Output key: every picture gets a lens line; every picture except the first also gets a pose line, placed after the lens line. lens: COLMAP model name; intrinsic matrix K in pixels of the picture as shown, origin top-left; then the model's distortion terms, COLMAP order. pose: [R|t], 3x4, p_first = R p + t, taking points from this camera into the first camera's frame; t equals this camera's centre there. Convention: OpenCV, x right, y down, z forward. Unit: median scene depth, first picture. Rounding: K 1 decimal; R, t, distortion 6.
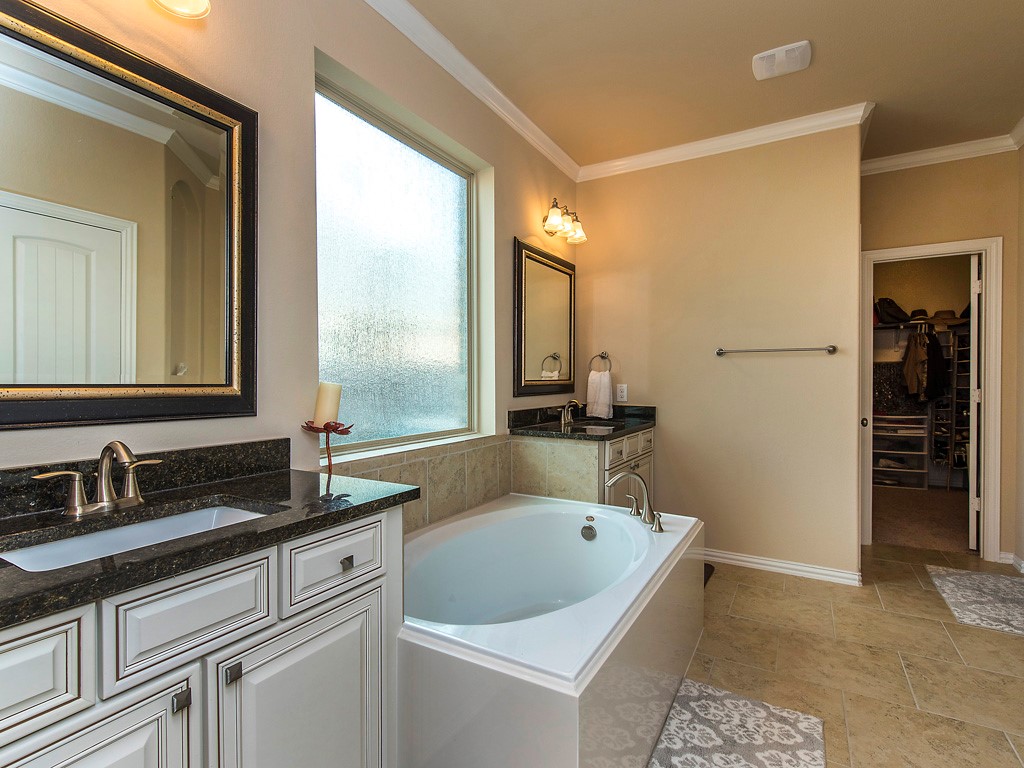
lens RADIAL K [[500.6, 0, 512.0], [0, 500.6, 384.0], [0, 0, 1]] dist [0.001246, 0.000100]
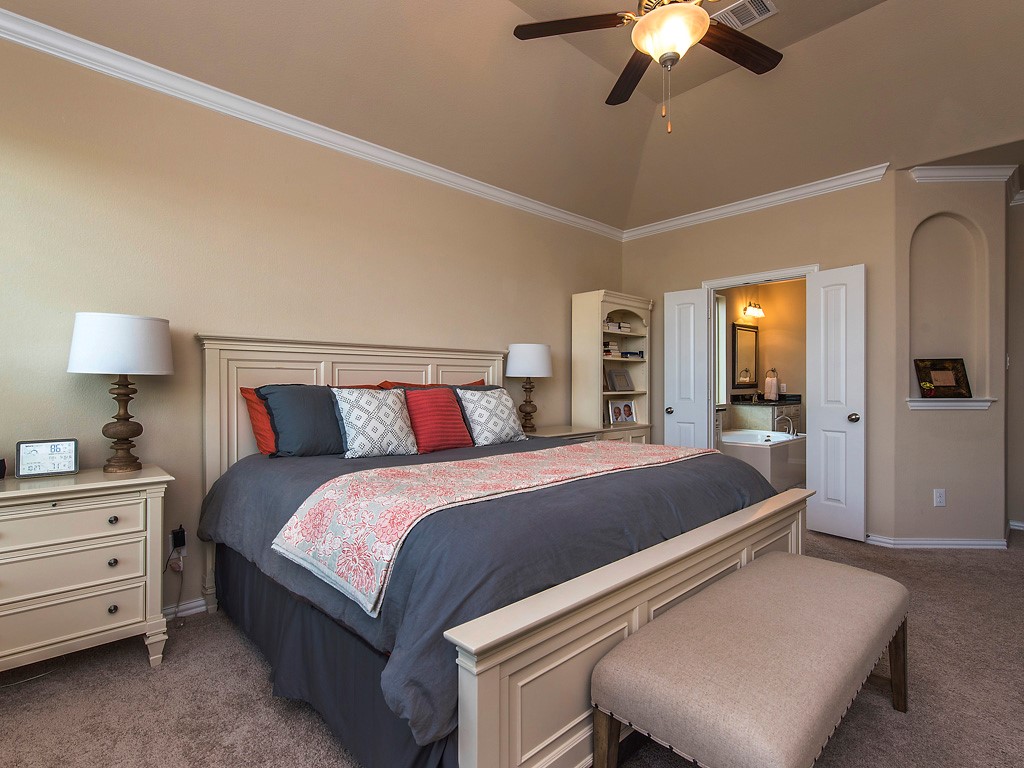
lens RADIAL K [[500.6, 0, 512.0], [0, 500.6, 384.0], [0, 0, 1]] dist [0.001246, 0.000100]
pose [[0.959169, 0.000463, -0.282833, -0.291936], [-0.001701, 0.999990, -0.004130, 0.012537], [0.282828, 0.004443, 0.959160, -1.409152]]
